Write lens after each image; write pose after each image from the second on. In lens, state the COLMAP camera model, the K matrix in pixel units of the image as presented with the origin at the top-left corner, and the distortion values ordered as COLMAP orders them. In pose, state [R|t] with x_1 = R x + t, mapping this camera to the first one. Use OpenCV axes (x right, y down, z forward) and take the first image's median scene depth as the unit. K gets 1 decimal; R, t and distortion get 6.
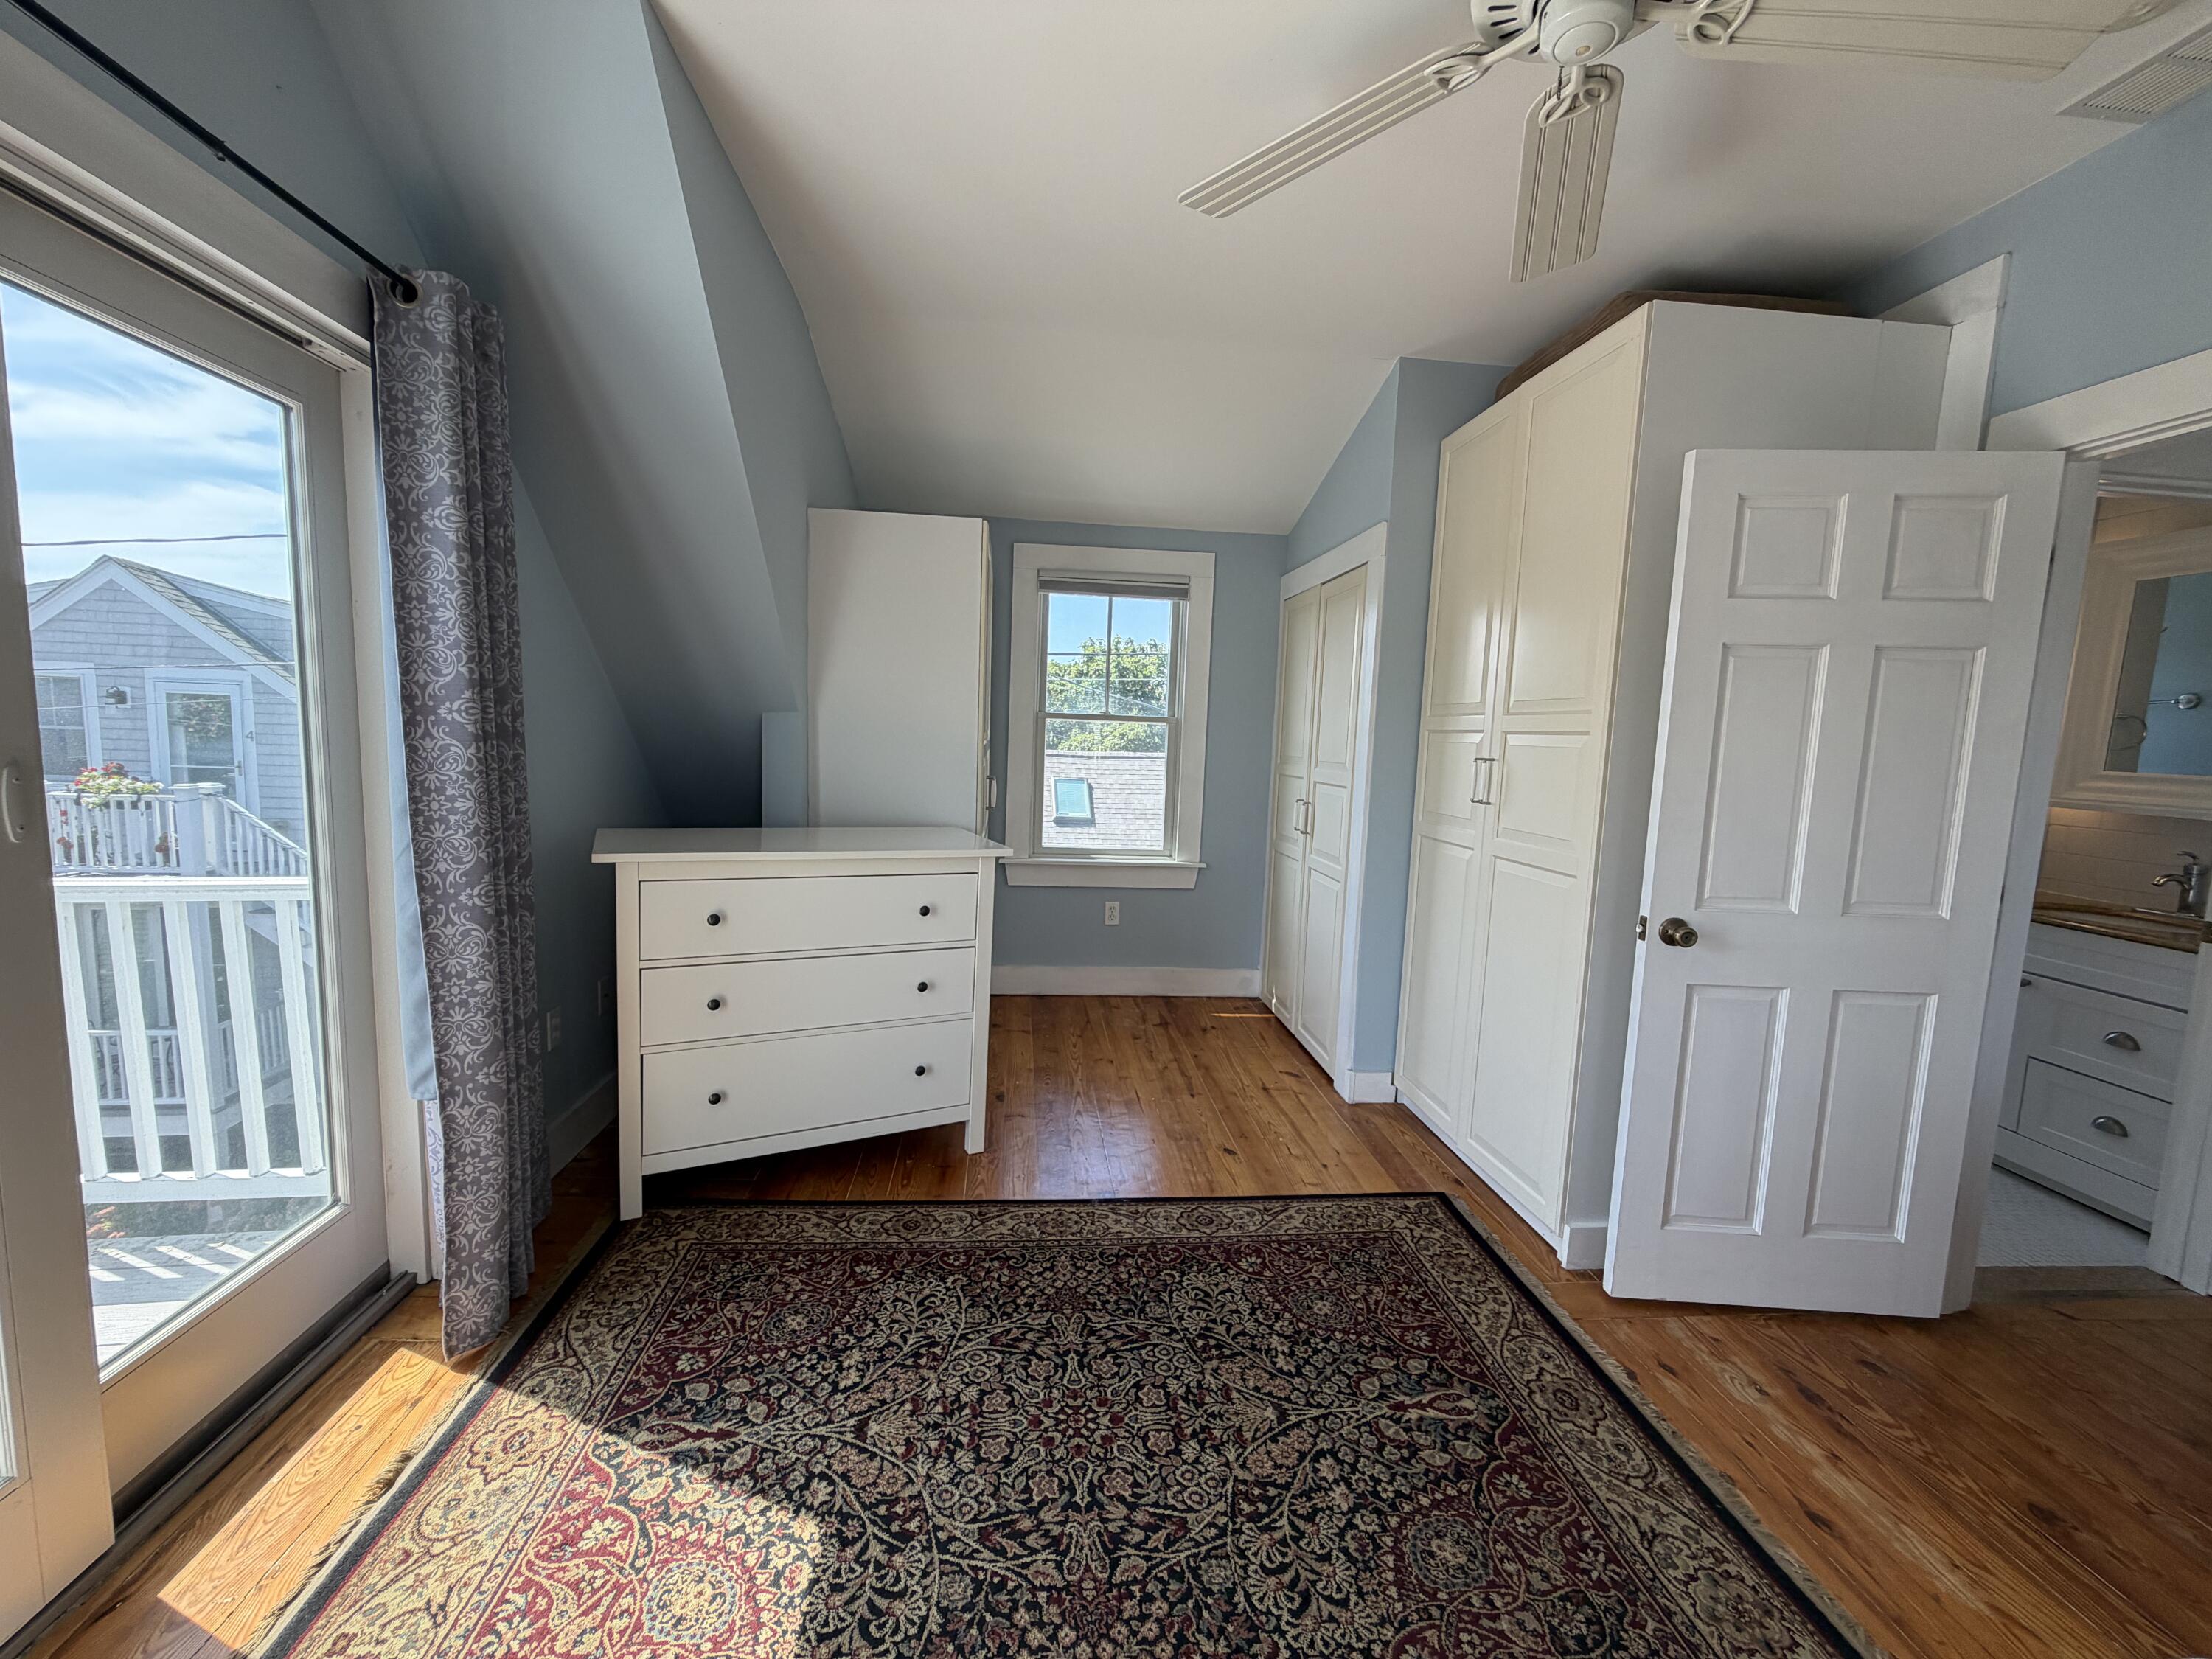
lens RADIAL K [[883.5, 0, 1098.9], [0, 883.5, 827.7], [0, 0, 1]] dist [-0.000062, 0.000893]
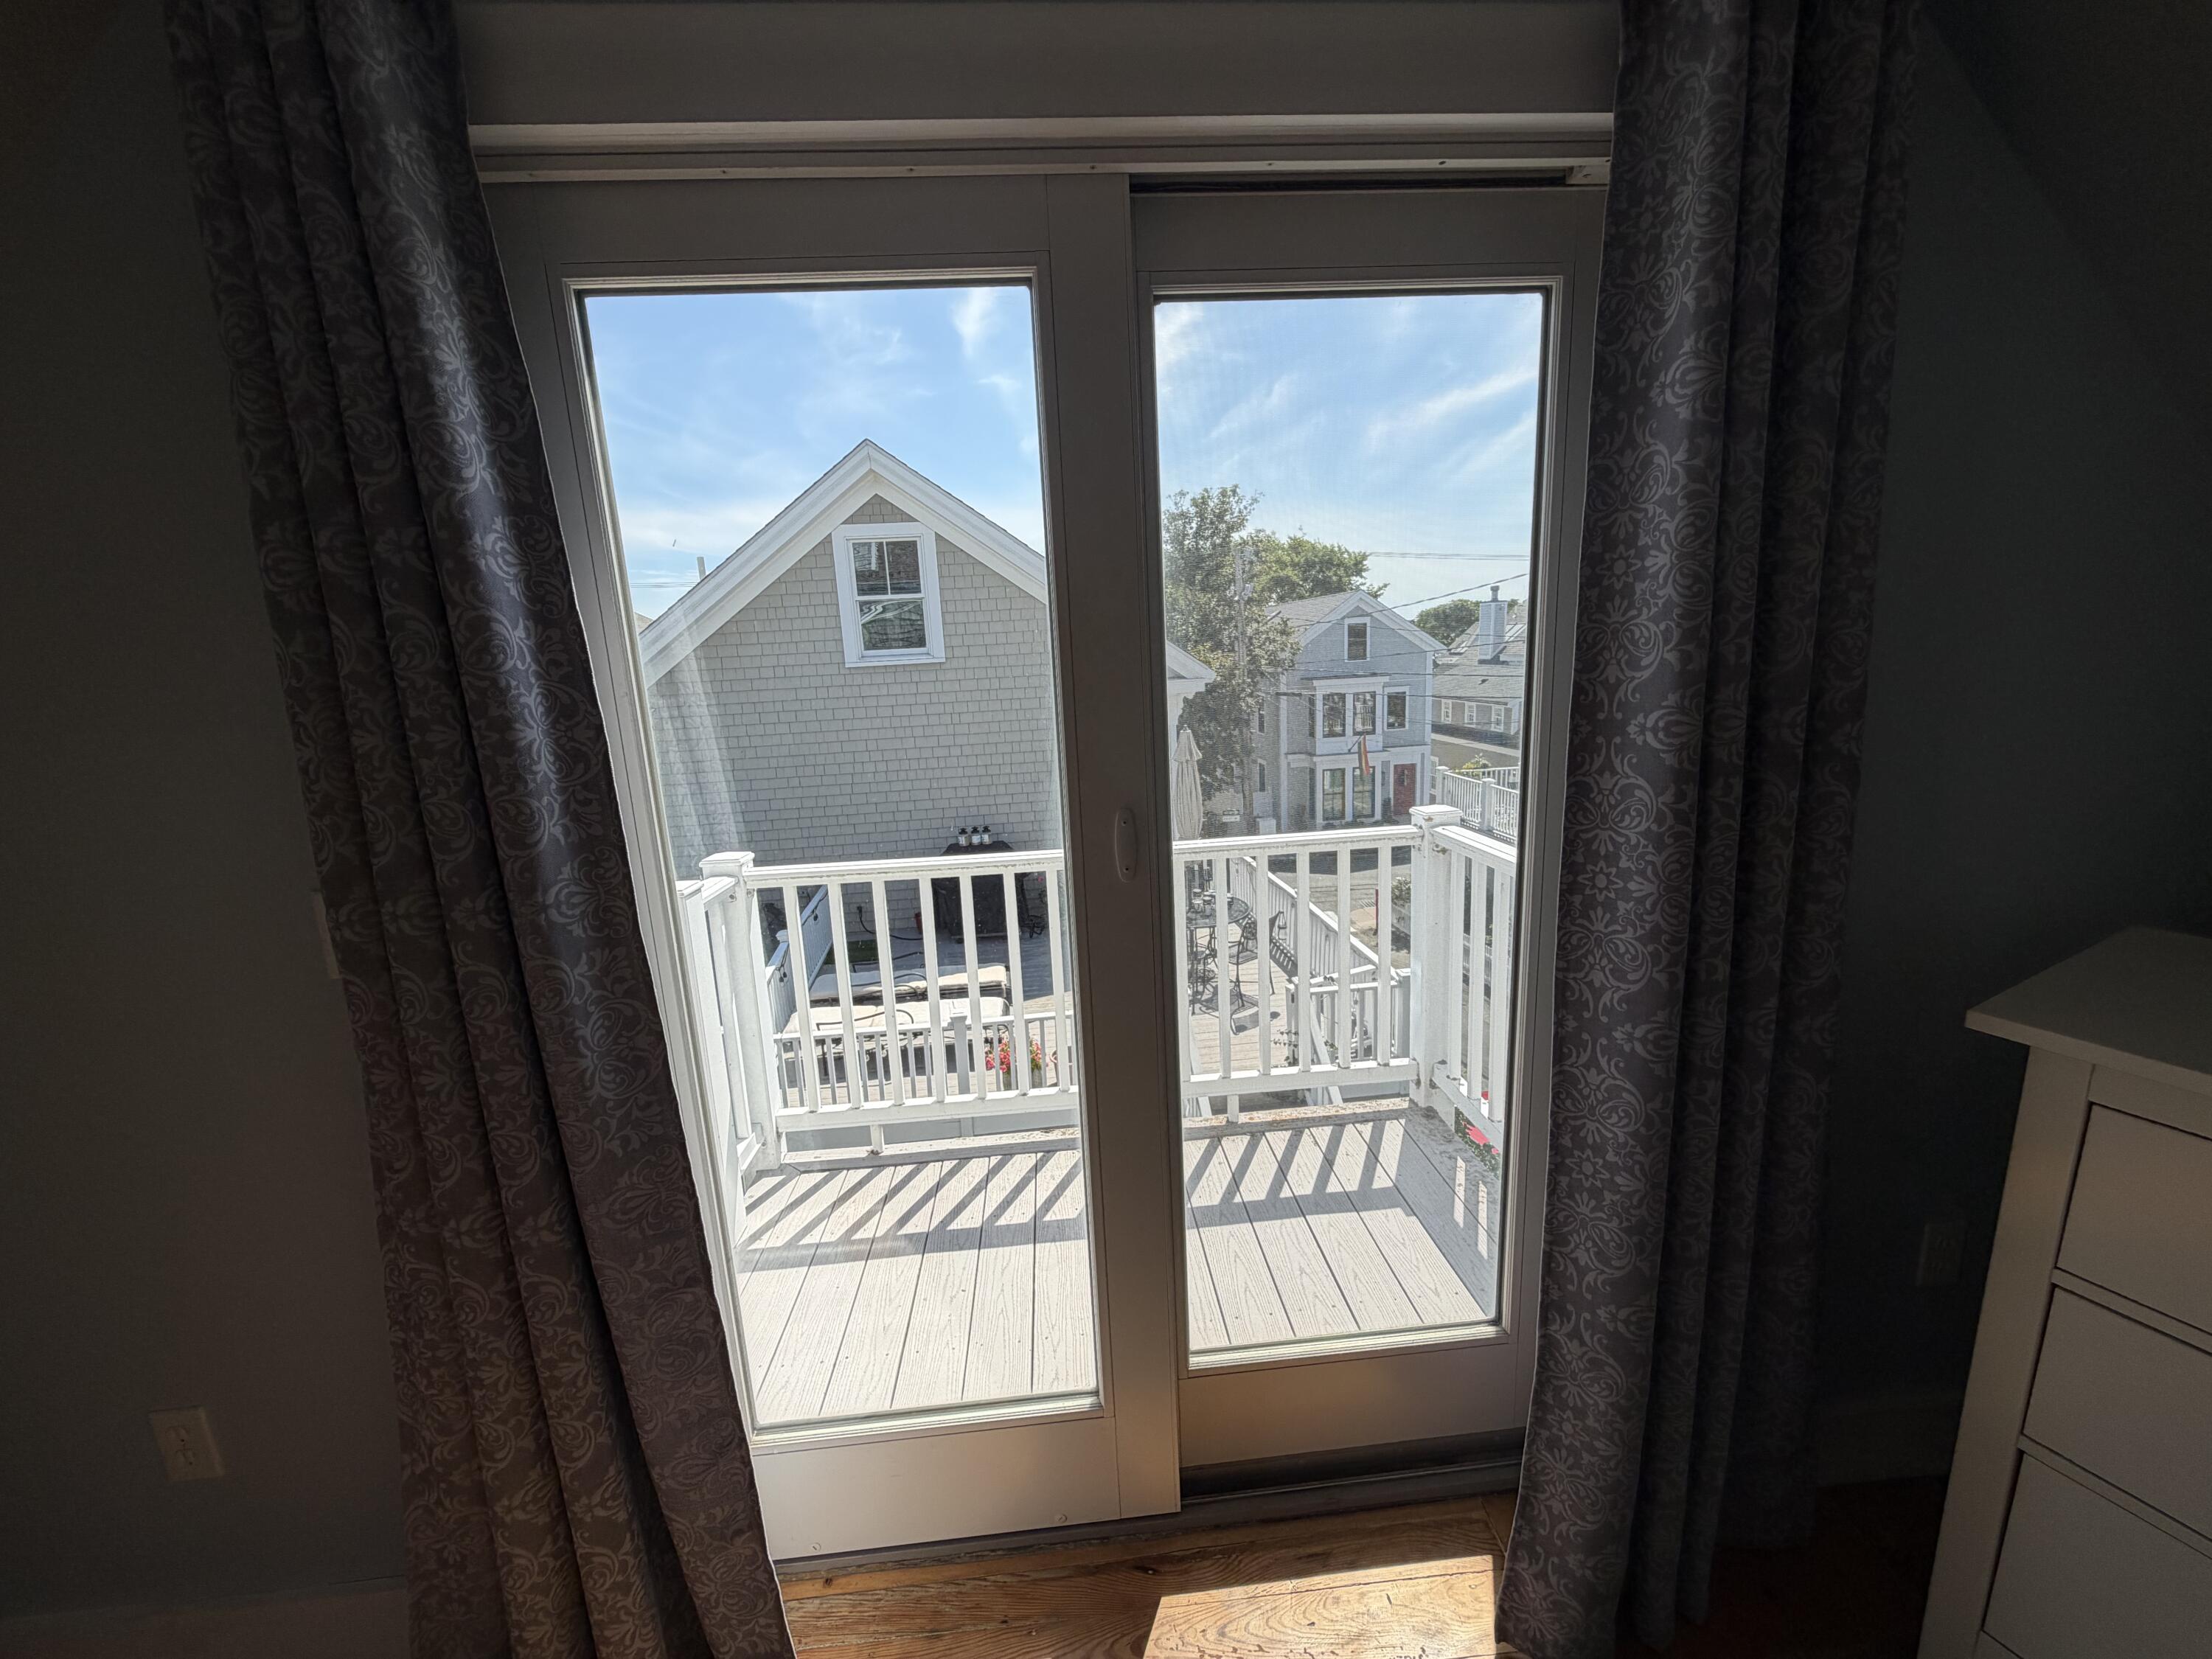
lens RADIAL K [[883.5, 0, 1103.9], [0, 883.5, 830.1], [0, 0, 1]] dist [-0.000062, 0.000893]
pose [[-0.034579, 0.167046, -0.985343, -0.133755], [-0.066827, 0.983339, 0.169052, -0.141394], [0.997165, 0.071693, -0.022839, 0.662081]]
